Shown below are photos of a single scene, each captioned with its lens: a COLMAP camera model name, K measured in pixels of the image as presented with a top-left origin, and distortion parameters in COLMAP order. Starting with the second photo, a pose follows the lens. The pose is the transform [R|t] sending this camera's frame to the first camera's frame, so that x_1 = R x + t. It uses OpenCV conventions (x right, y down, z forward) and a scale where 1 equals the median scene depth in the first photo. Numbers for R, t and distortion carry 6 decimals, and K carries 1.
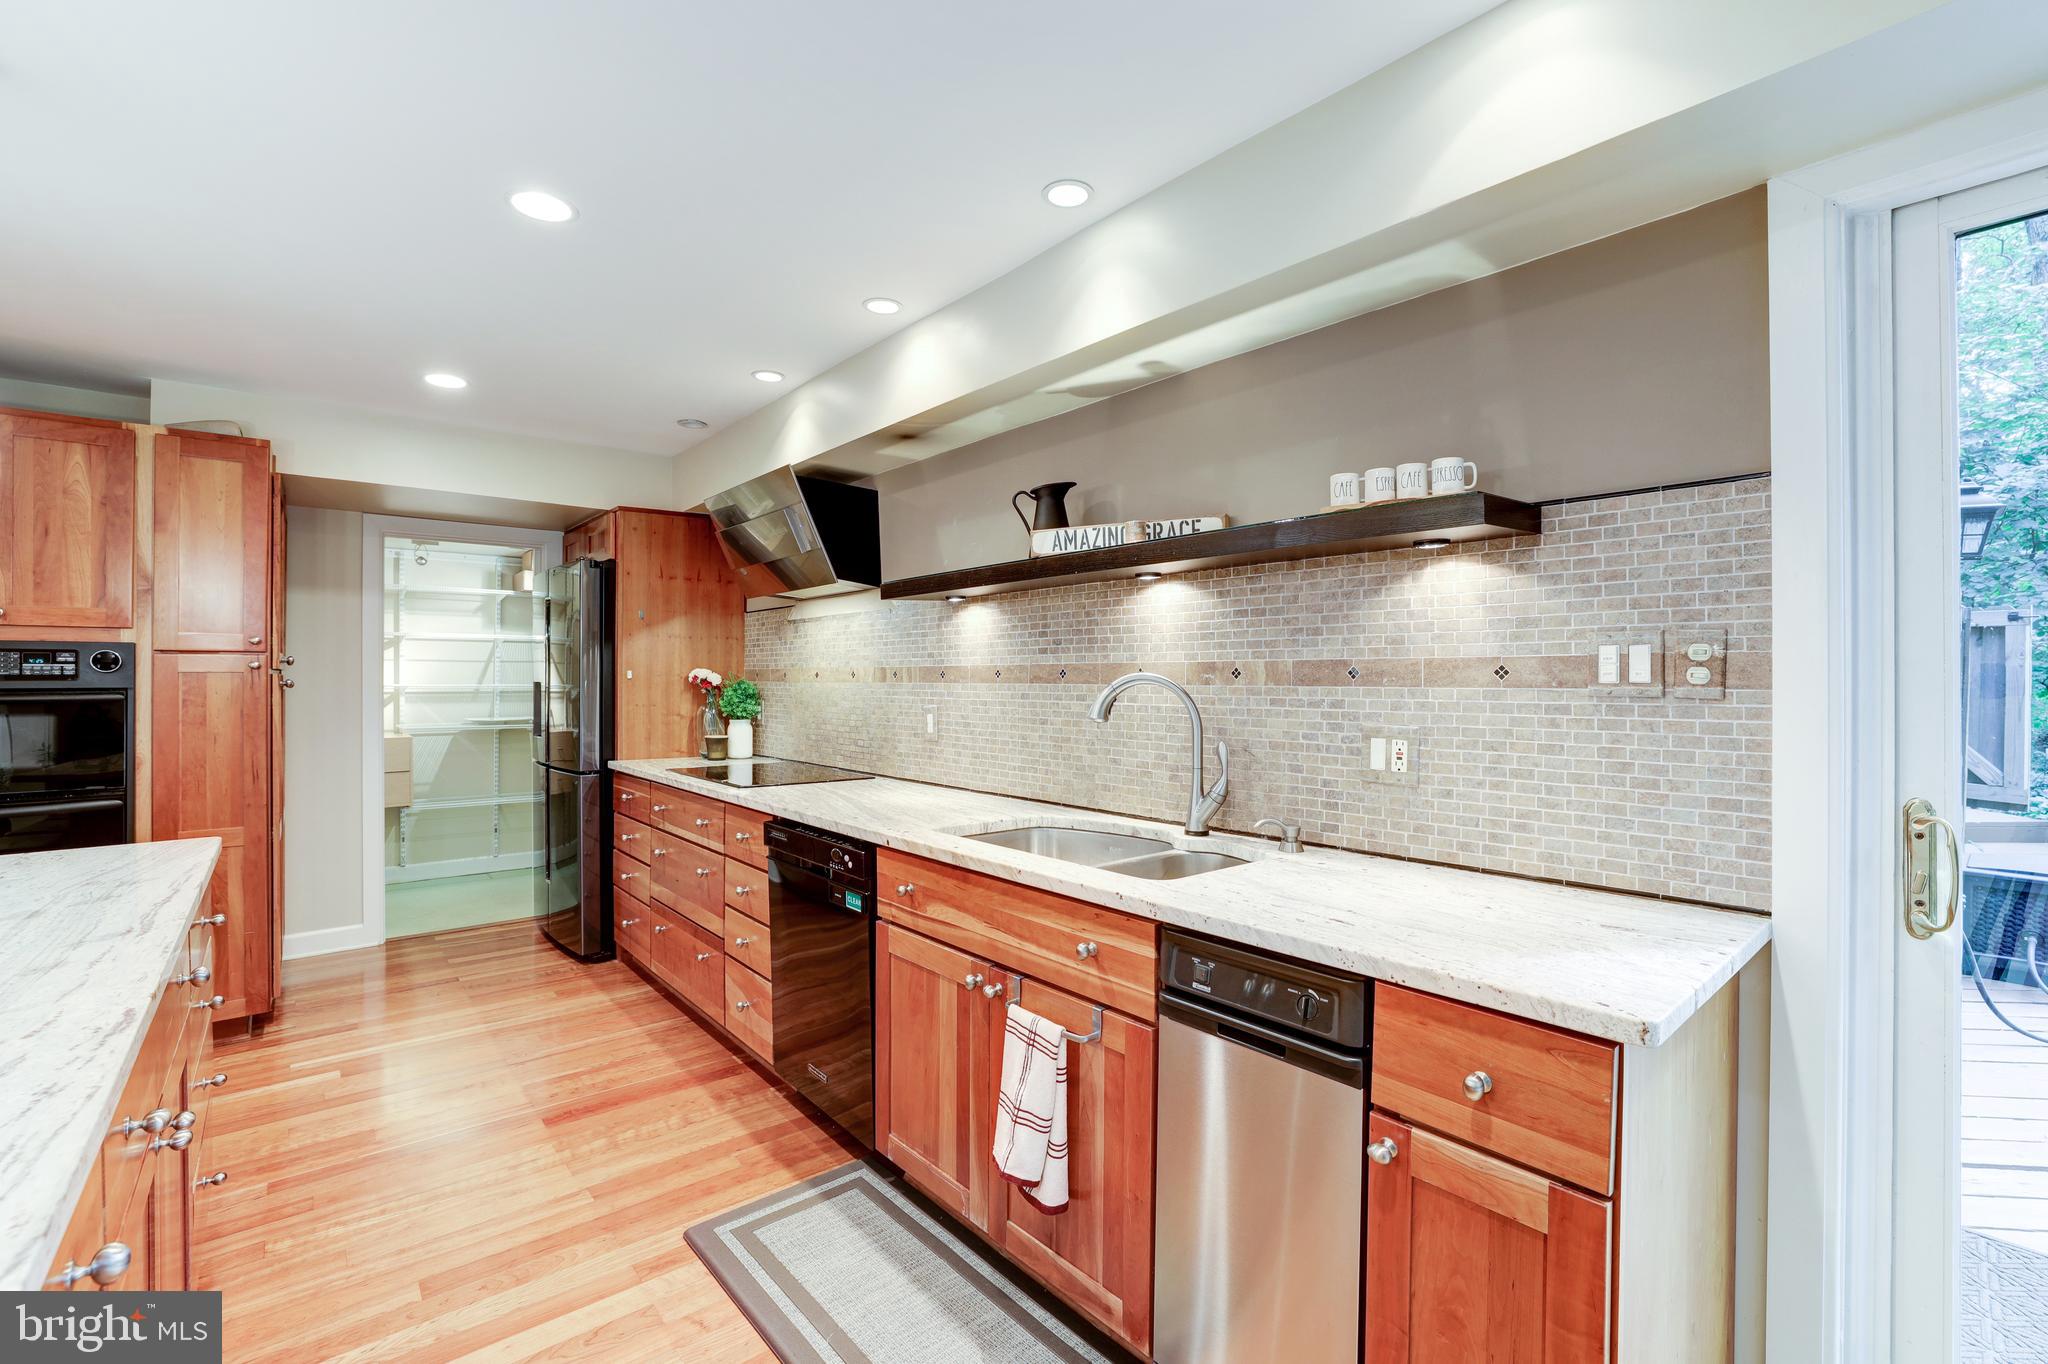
lens RADIAL K [[888.9, 0, 1021.4], [0, 888.9, 673.6], [0, 0, 1]] dist [-0.046994, 0.017151]
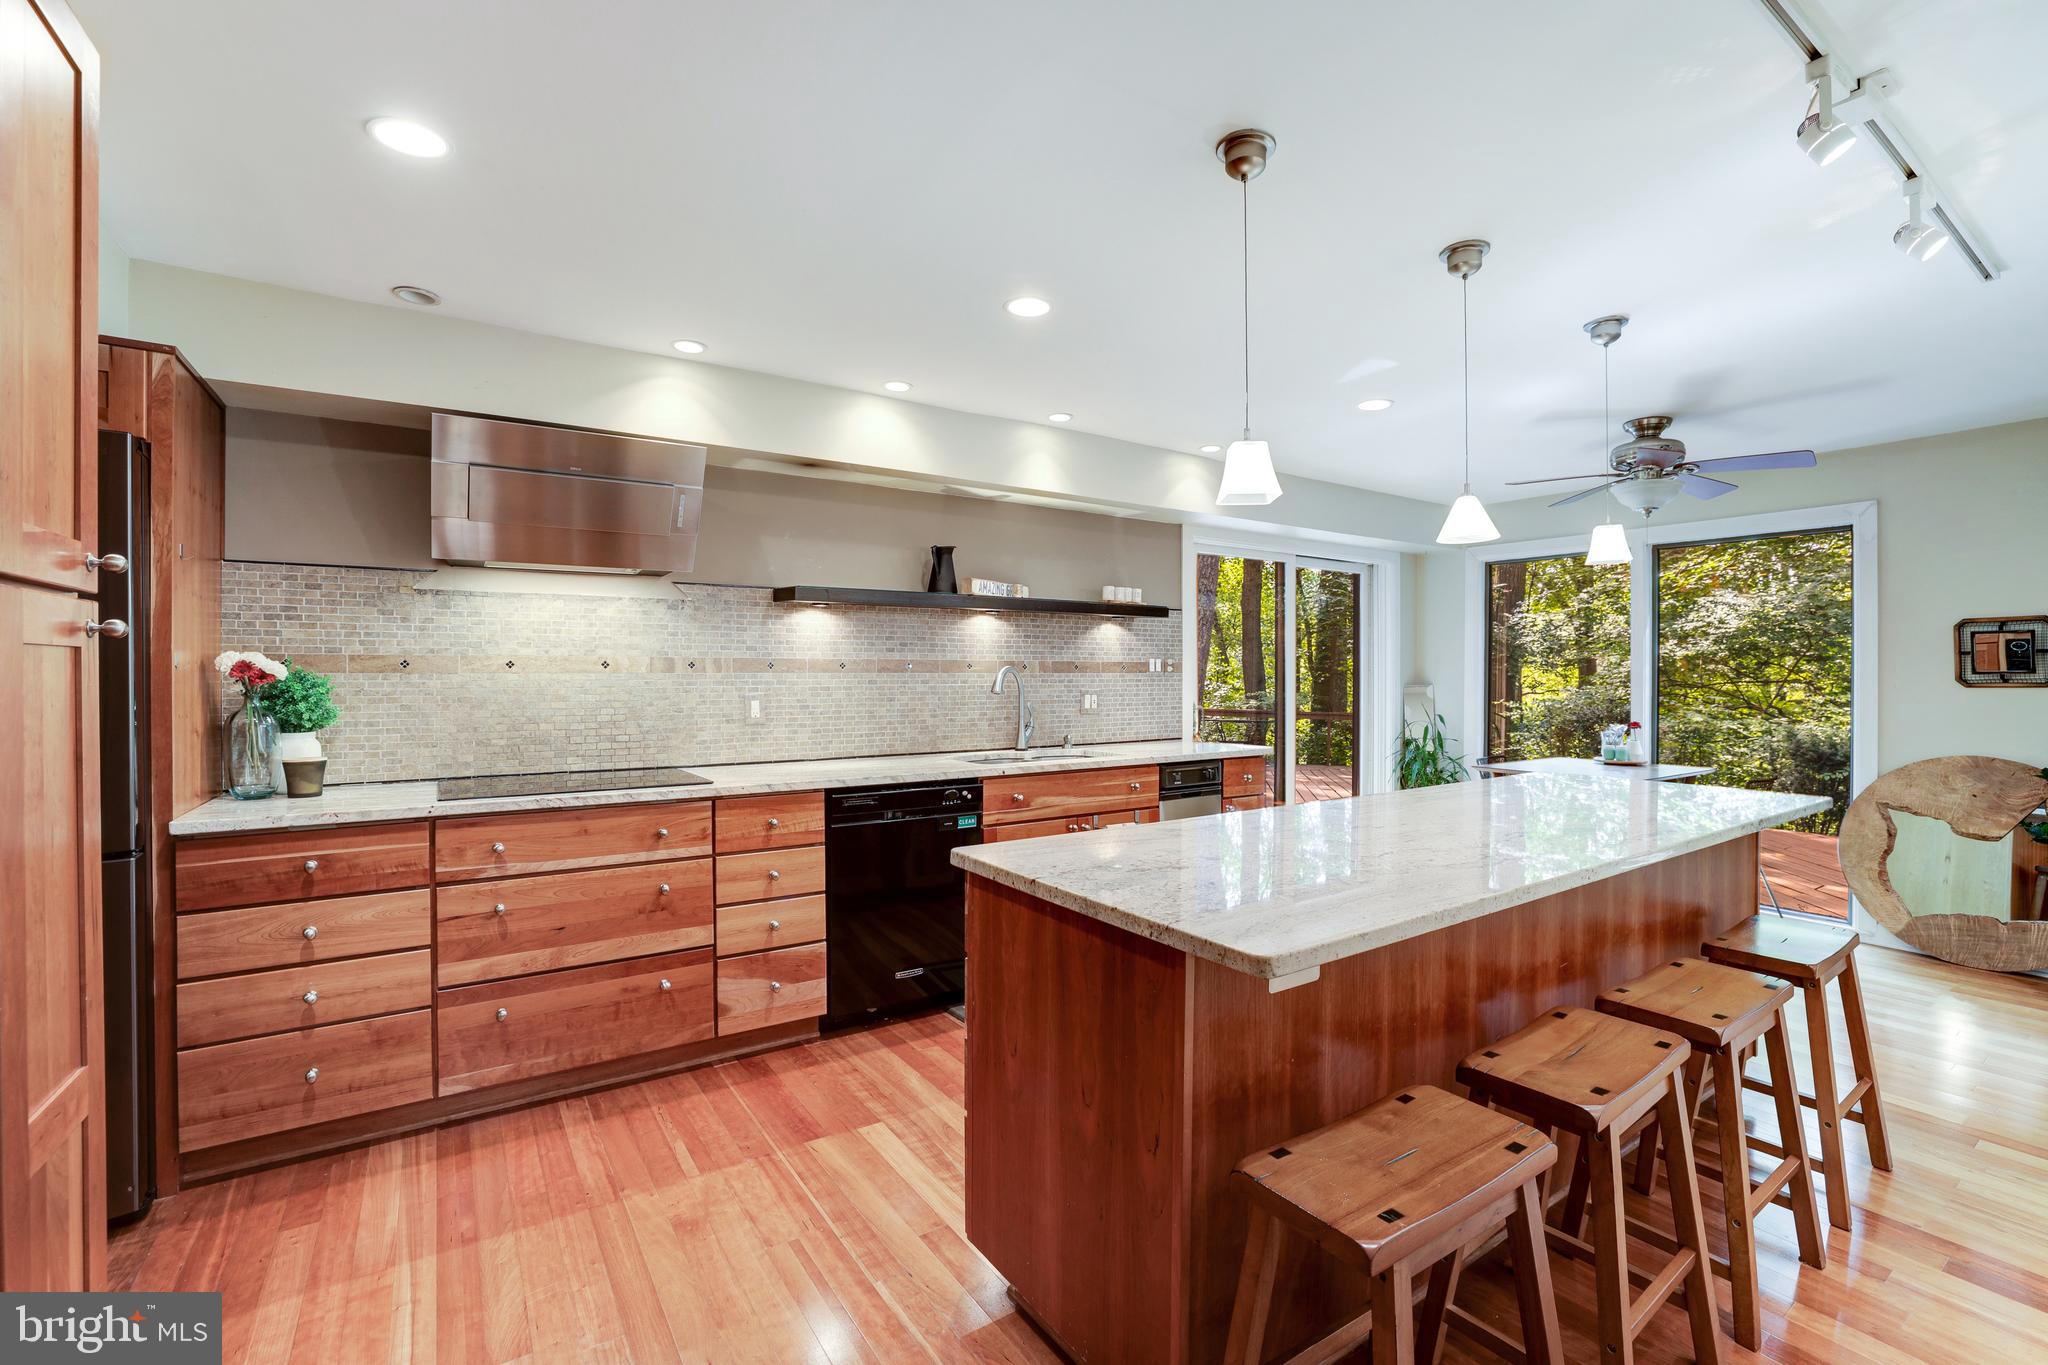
lens RADIAL K [[881.5, 0, 1028.5], [0, 881.5, 676.7], [0, 0, 1]] dist [-0.045830, 0.015385]
pose [[0.108379, -0.005430, 0.994095, -1.733787], [-0.005739, 0.999965, 0.006088, 0.009525], [-0.994093, -0.006365, 0.108344, 0.796031]]
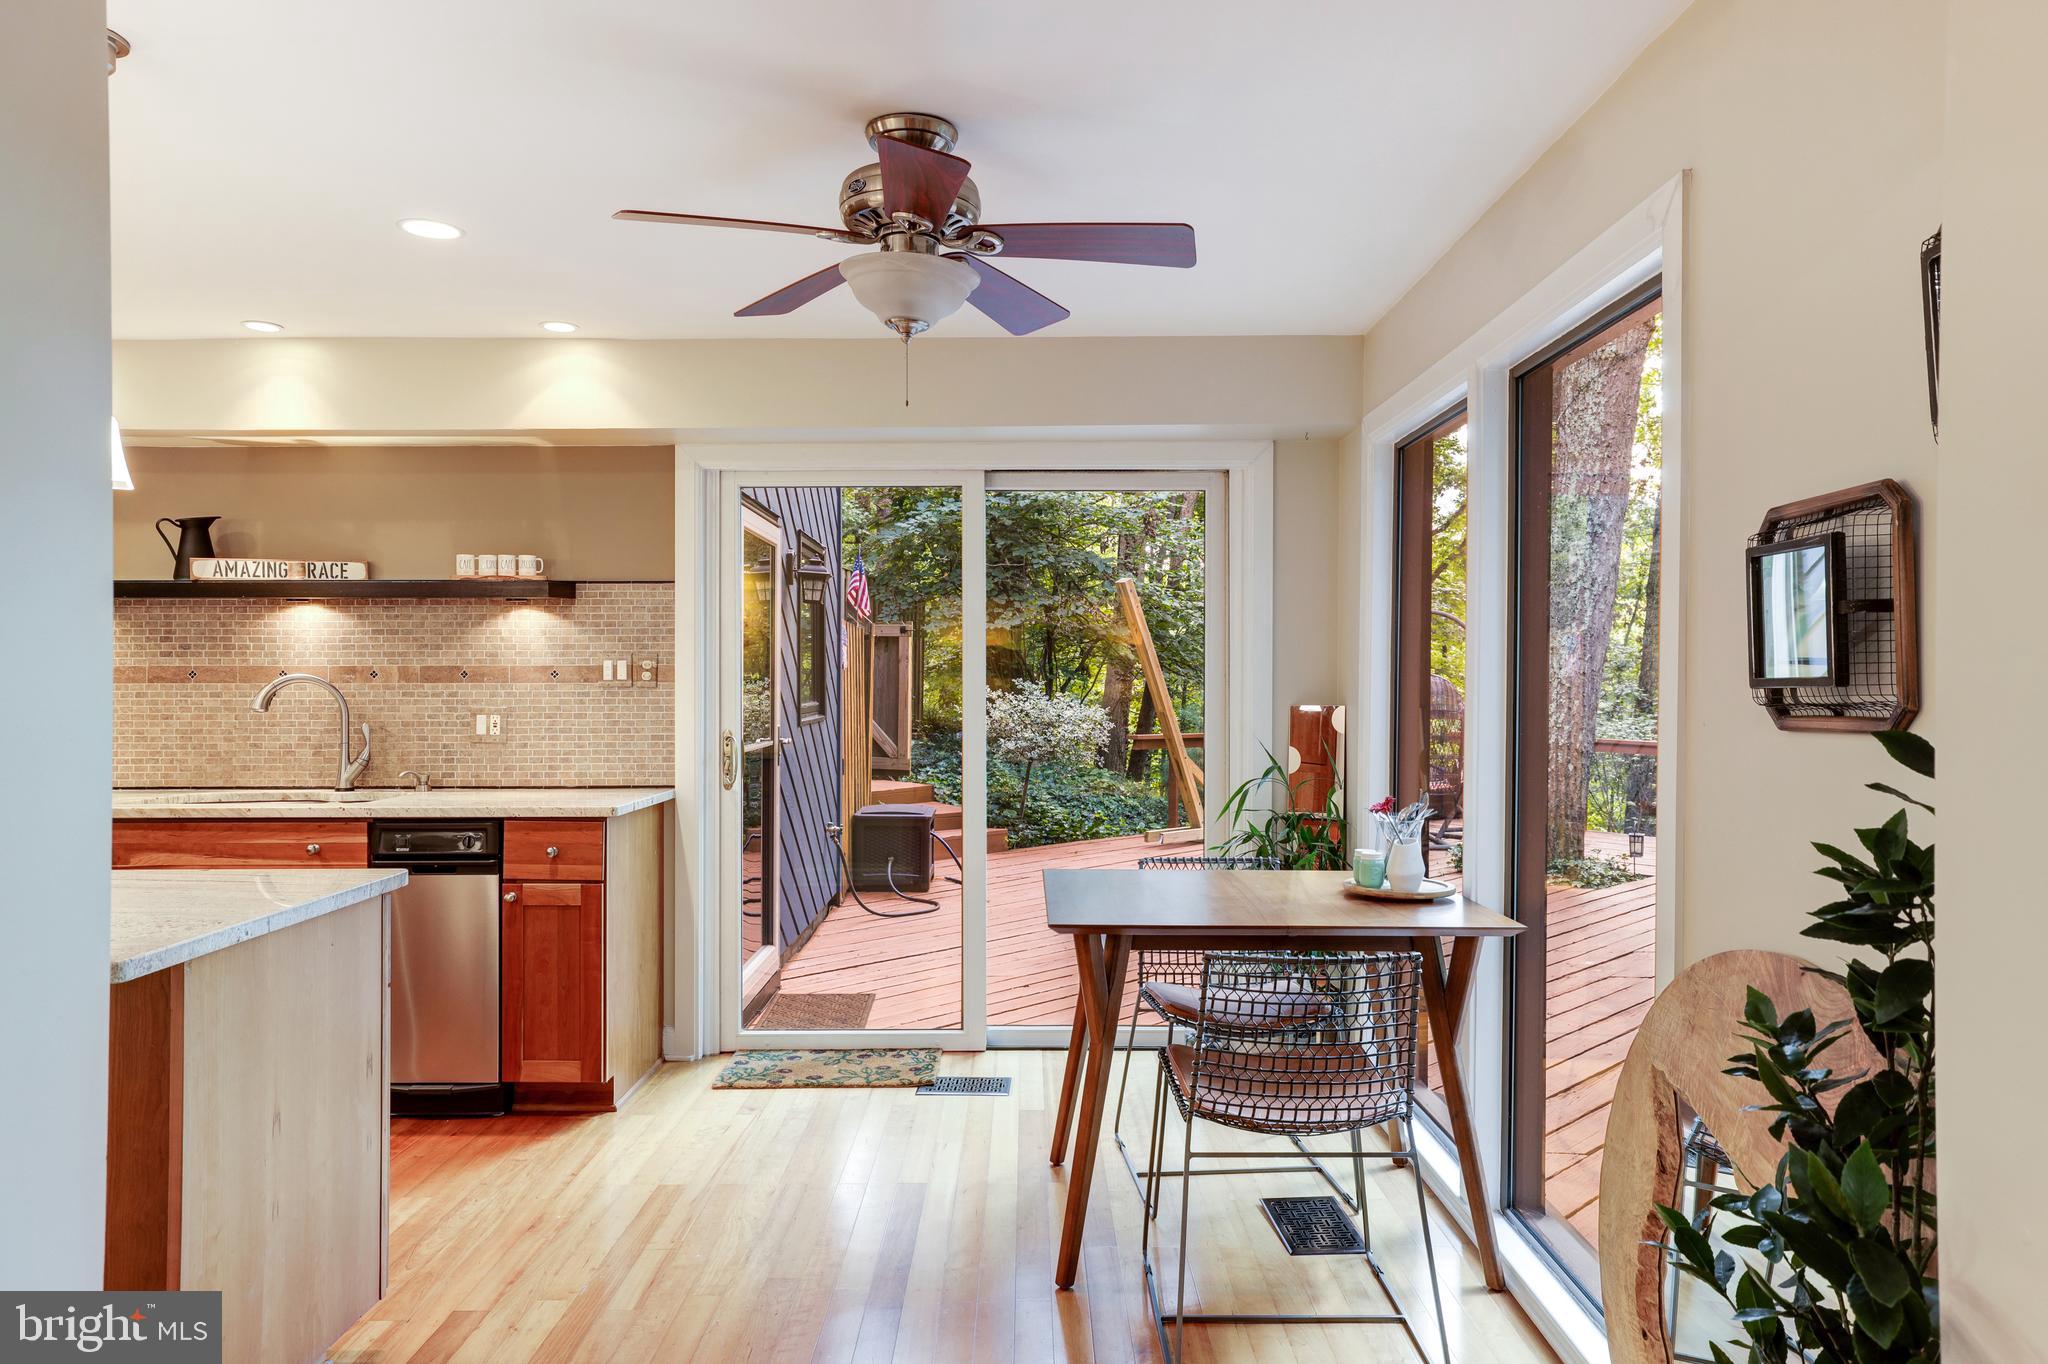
lens RADIAL K [[1322.6, 0, 1017.6], [0, 1322.6, 677.0], [0, 0, 1]] dist [-0.004210, 0.026835]
pose [[0.651190, -0.001614, 0.758913, -0.698858], [-0.001515, 0.999993, 0.003427, -0.005024], [-0.758913, -0.003381, 0.651183, -1.162726]]
